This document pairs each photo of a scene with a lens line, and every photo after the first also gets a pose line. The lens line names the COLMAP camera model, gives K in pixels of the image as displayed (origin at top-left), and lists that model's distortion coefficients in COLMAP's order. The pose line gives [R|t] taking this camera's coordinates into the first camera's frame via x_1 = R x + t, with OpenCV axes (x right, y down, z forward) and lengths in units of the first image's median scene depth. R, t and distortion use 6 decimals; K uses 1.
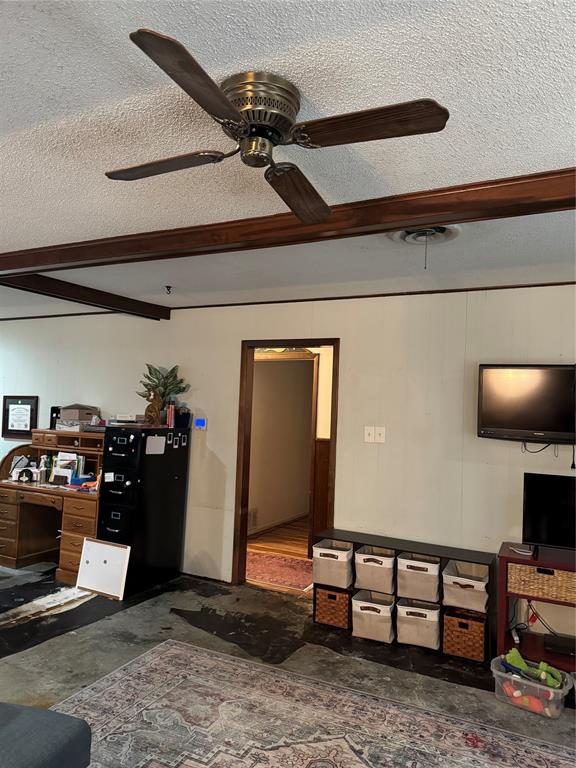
lens RADIAL K [[562.9, 0, 288.0], [0, 562.9, 384.0], [0, 0, 1]] dist [-0.048918, -0.000445]
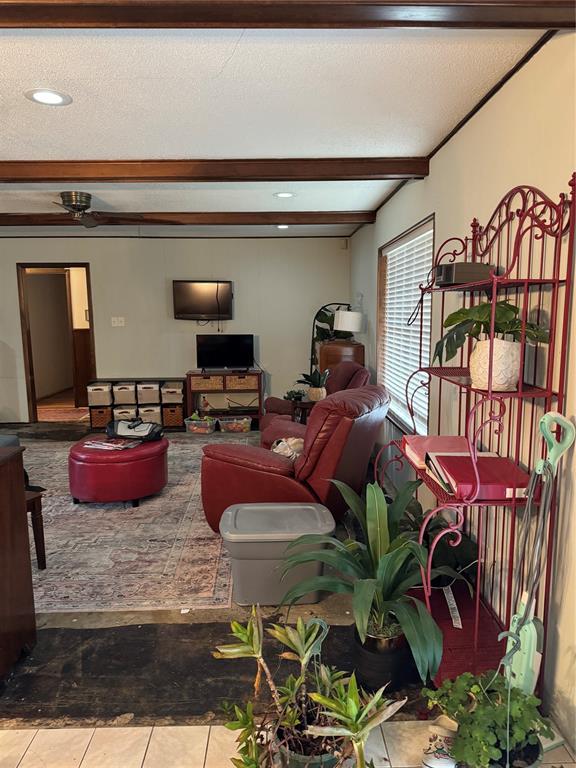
lens RADIAL K [[458.0, 0, 288.0], [0, 458.0, 384.0], [0, 0, 1]] dist [0.005038, 0.000317]
pose [[0.868035, -0.108545, 0.484493, -0.113707], [0.011348, 0.979893, 0.199202, 0.003762], [-0.496374, -0.167416, 0.851813, -0.586661]]
